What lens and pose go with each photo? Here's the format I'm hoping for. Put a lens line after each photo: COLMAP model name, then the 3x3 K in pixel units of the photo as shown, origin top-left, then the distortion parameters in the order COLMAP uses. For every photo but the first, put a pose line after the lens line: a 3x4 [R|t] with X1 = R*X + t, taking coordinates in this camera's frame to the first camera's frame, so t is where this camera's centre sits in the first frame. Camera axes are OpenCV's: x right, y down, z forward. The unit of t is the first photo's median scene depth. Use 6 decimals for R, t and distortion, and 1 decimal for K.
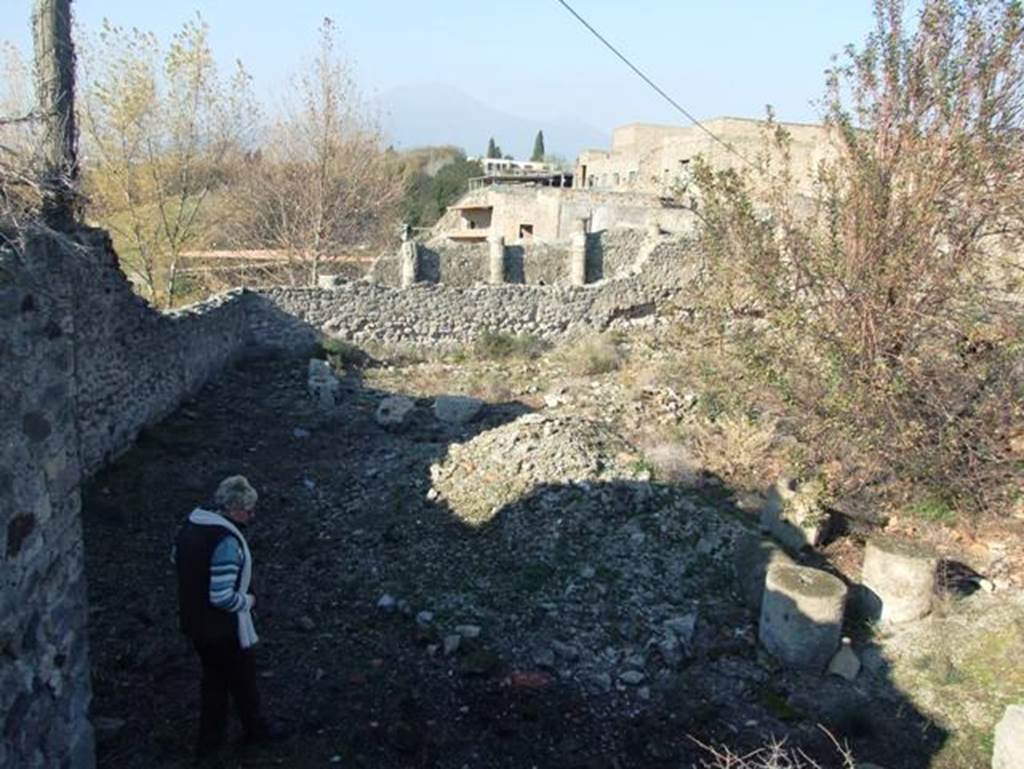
lens RADIAL K [[823.5, 0, 511.5], [0, 823.5, 385.4], [0, 0, 1]] dist [-0.062826, 0.070465]
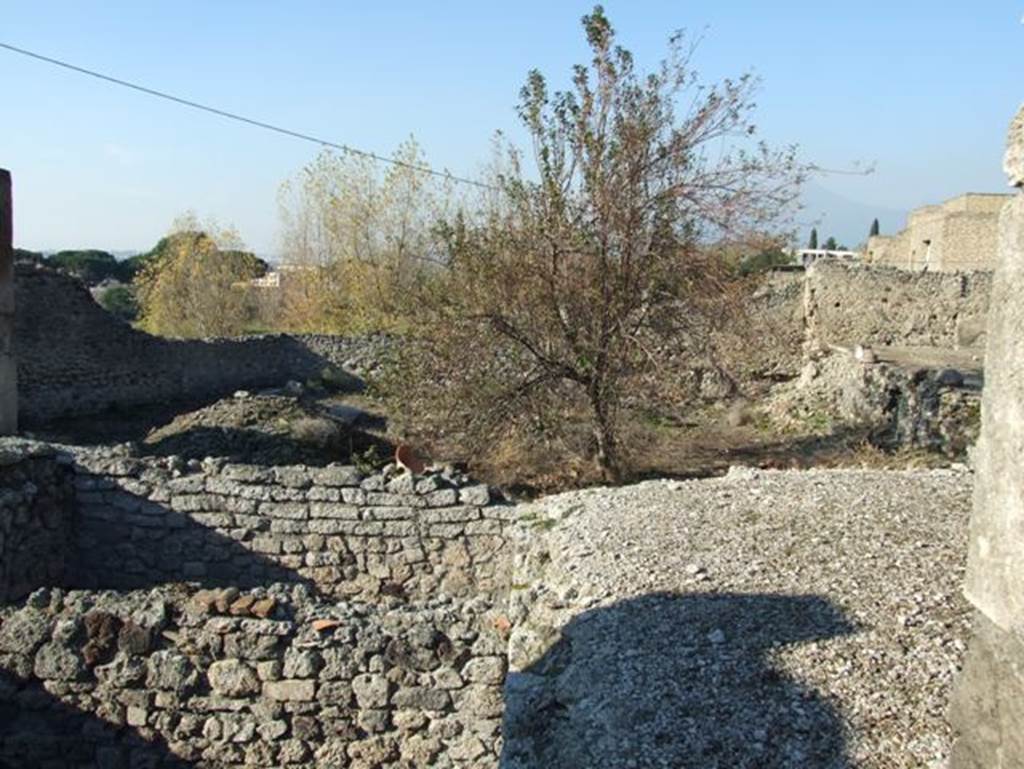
lens RADIAL K [[823.5, 0, 511.6], [0, 823.5, 393.0], [0, 0, 1]] dist [-0.062826, 0.070465]
pose [[0.910258, 0.041441, -0.411962, 0.549140], [-0.083703, 0.992853, -0.085072, 0.061233], [0.405493, 0.111920, 0.907221, -0.077768]]
